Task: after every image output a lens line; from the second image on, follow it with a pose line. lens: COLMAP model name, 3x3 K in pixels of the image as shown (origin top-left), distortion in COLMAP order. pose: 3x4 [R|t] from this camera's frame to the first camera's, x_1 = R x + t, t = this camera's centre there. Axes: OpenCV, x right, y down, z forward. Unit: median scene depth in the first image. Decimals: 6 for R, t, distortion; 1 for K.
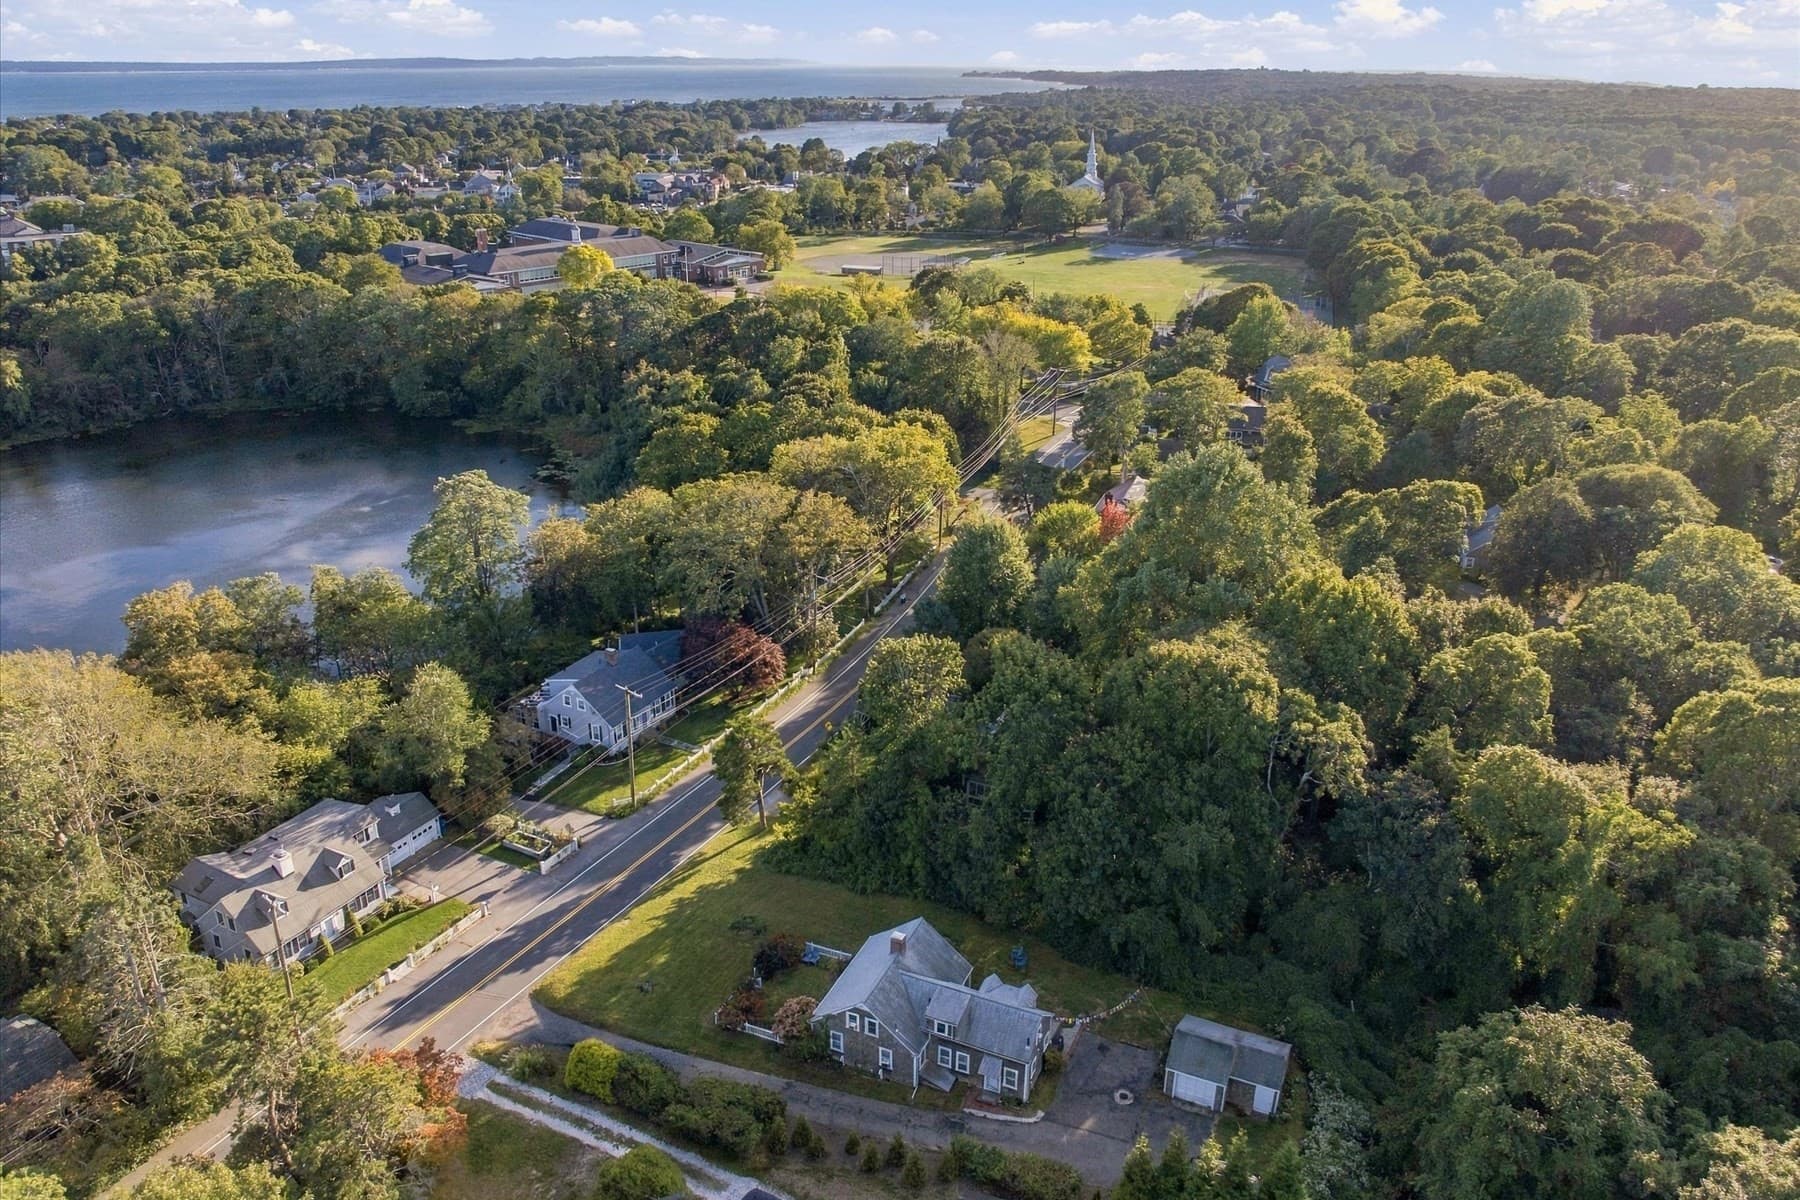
lens RADIAL K [[1266.4, 0, 900.0], [0, 1266.4, 600.0], [0, 0, 1]] dist [-0.052657, 0.029241]
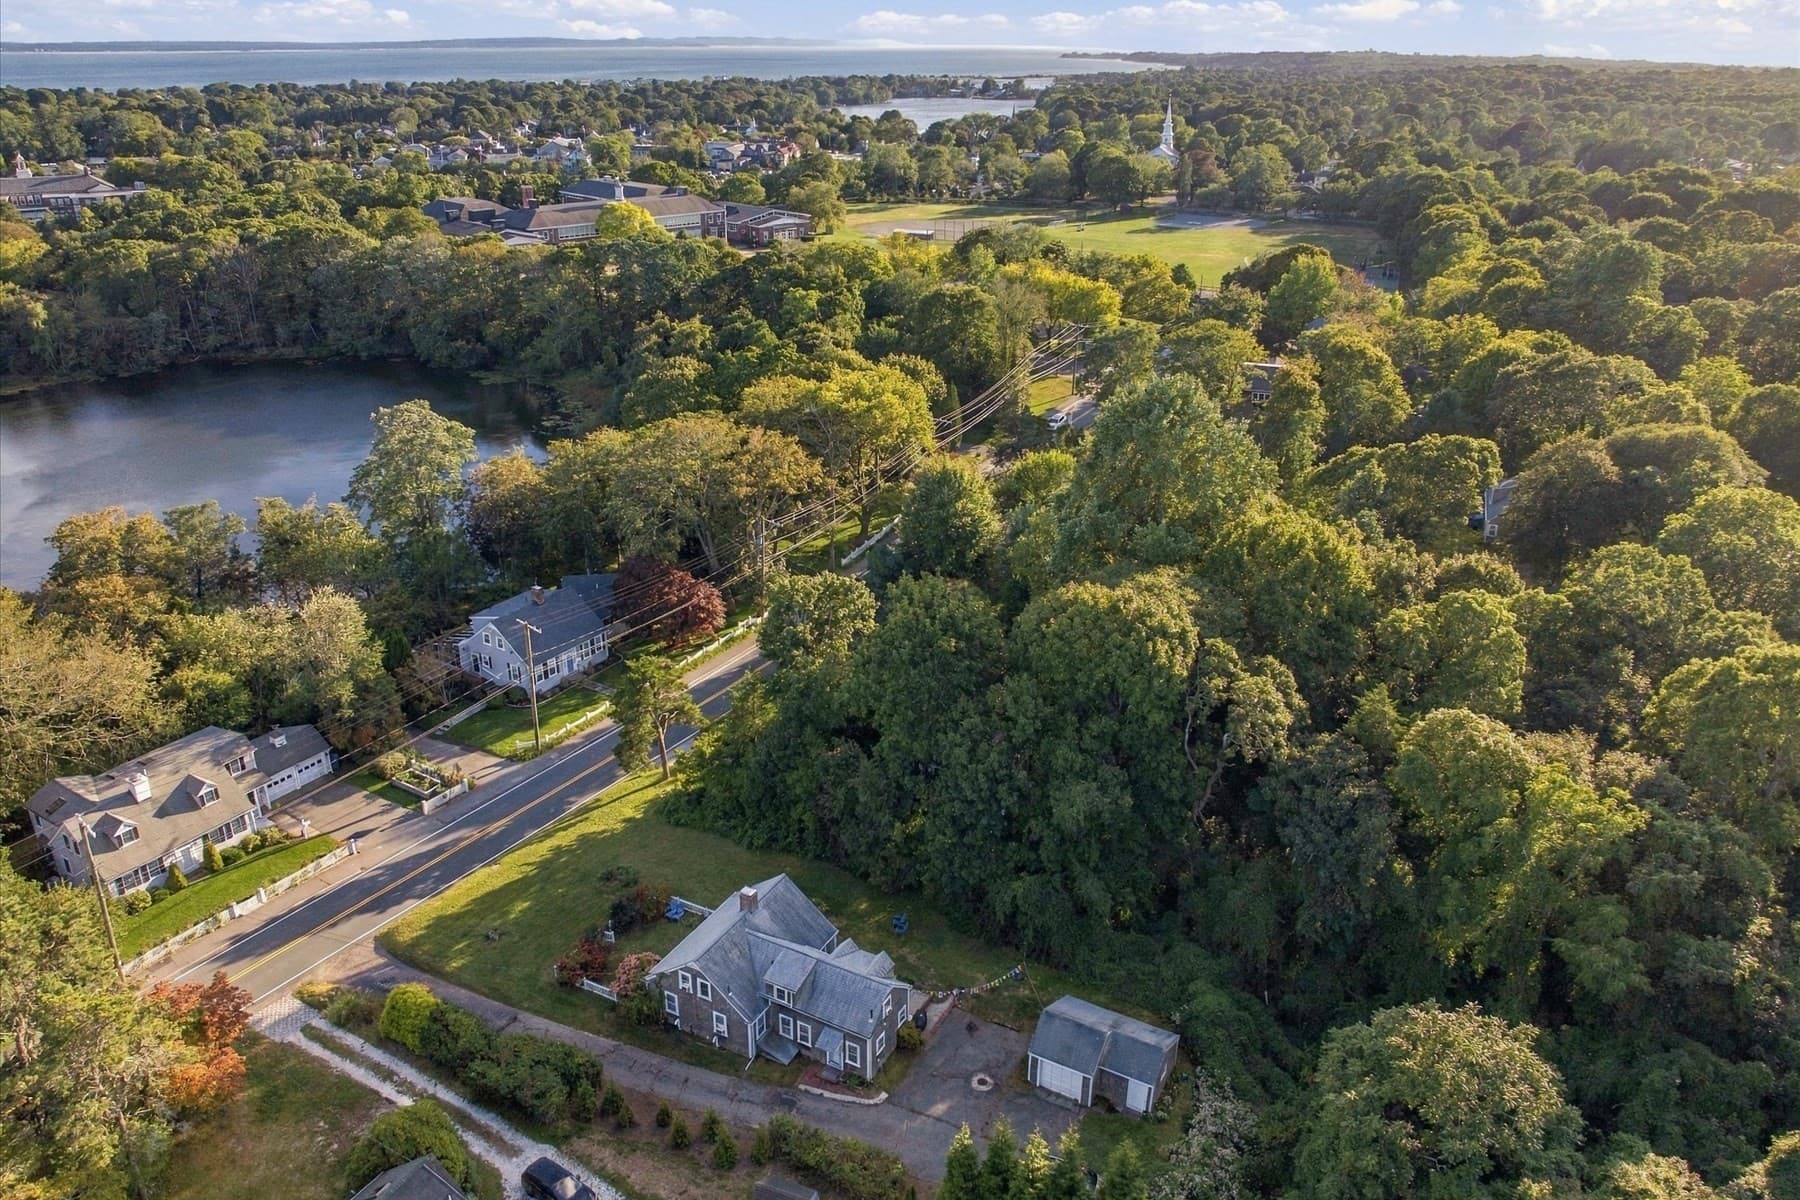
lens RADIAL K [[1266.4, 0, 900.0], [0, 1266.4, 600.0], [0, 0, 1]] dist [-0.052657, 0.029241]
pose [[0.997179, 0.031450, -0.068147, 0.103937], [-0.030642, 0.999448, 0.012862, 0.026778], [0.068514, -0.010737, 0.997592, 0.067078]]
